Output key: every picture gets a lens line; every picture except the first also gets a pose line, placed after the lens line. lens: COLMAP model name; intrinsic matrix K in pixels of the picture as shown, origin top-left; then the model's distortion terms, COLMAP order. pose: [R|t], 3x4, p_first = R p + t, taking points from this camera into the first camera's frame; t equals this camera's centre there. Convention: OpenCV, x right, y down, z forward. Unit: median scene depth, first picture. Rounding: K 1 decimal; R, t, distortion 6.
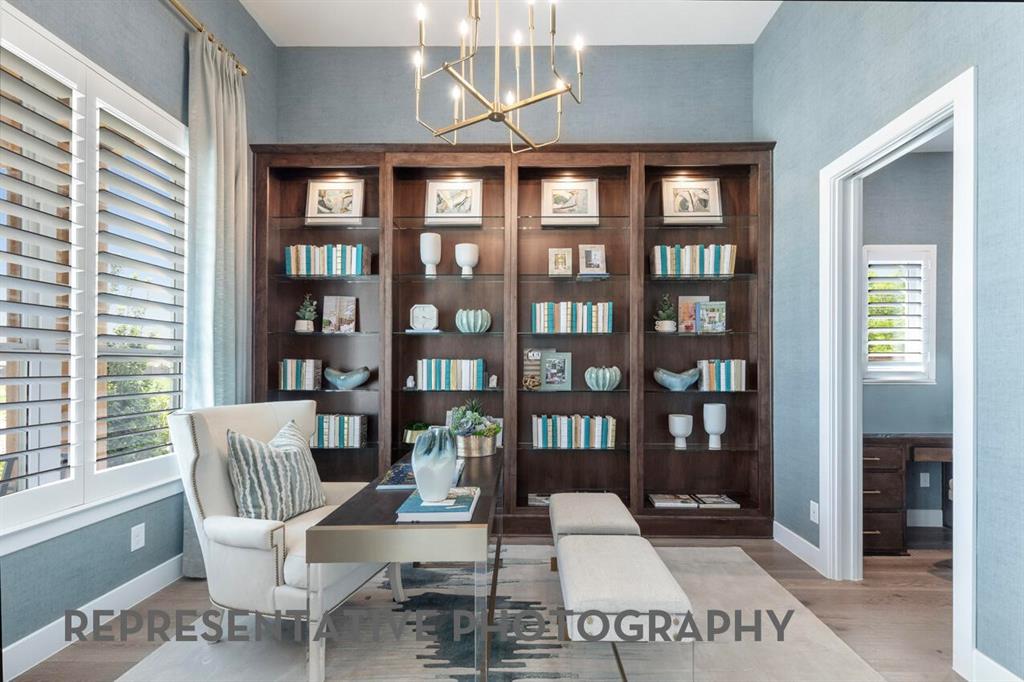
lens RADIAL K [[460.3, 0, 522.4], [0, 460.3, 361.1], [0, 0, 1]] dist [0.001391, -0.000375]
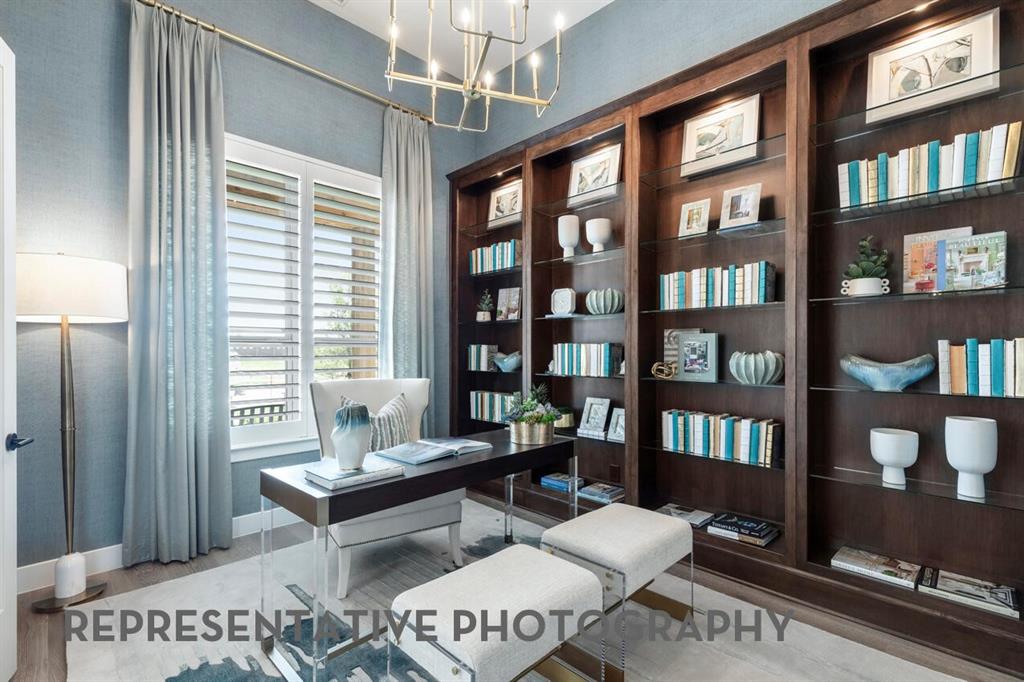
lens RADIAL K [[460.3, 0, 513.4], [0, 460.3, 349.4], [0, 0, 1]] dist [0.001391, -0.000375]
pose [[0.722630, -0.002524, -0.691230, 0.401655], [0.006198, 0.999977, 0.002829, 0.004669], [0.691207, -0.006329, 0.722629, 0.209837]]
